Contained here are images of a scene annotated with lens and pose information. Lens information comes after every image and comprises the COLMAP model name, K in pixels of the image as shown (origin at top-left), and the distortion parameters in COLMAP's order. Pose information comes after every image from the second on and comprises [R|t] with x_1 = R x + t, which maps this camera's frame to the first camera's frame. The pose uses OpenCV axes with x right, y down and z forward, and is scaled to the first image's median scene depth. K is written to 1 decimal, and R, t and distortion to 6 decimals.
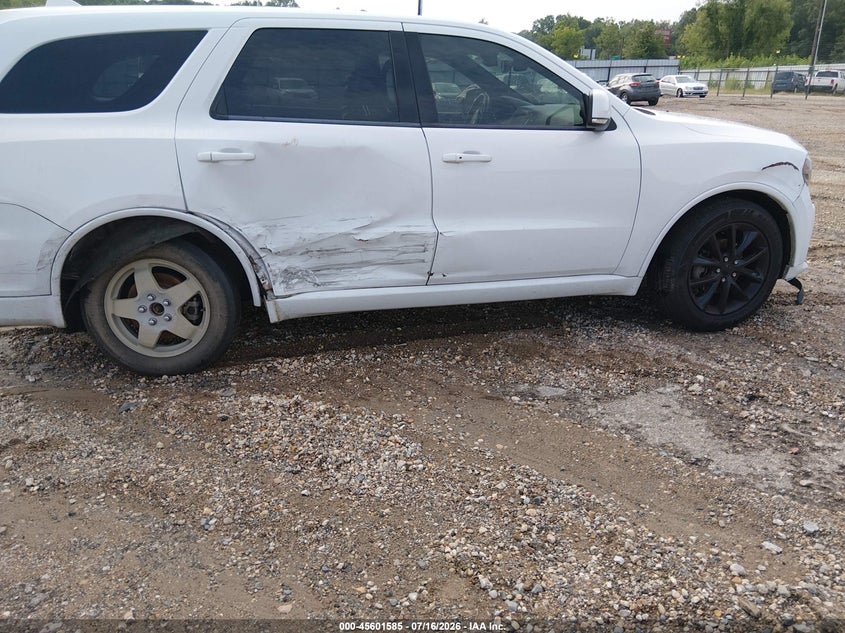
lens RADIAL K [[628.6, 0, 427.3], [0, 628.6, 319.3], [0, 0, 1]] dist [0.122788, -0.209839]
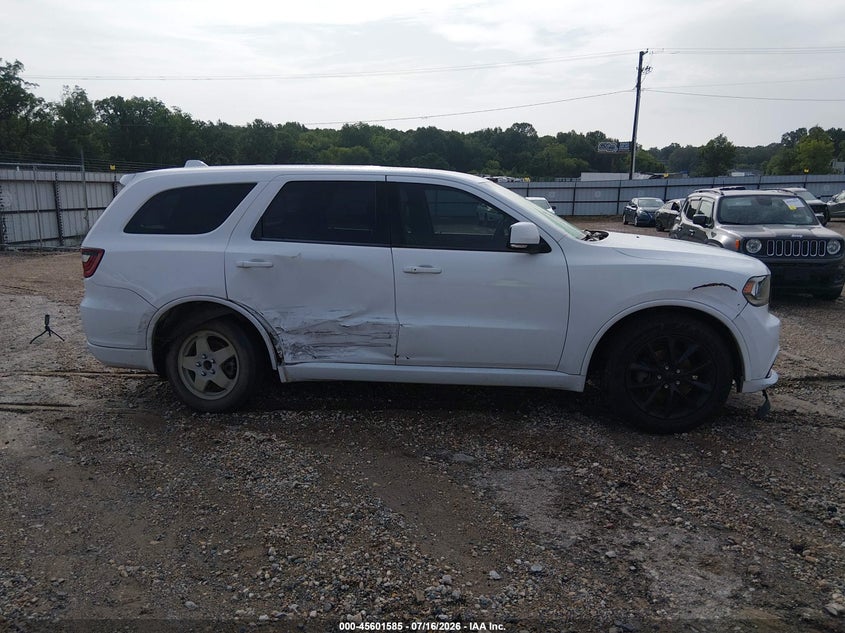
lens RADIAL K [[628.6, 0, 427.3], [0, 628.6, 319.3], [0, 0, 1]] dist [0.122788, -0.209839]
pose [[0.940660, 0.057339, -0.334471, 0.512775], [-0.111730, 0.982998, -0.145712, 0.035991], [0.320429, 0.174436, 0.931073, -0.198346]]
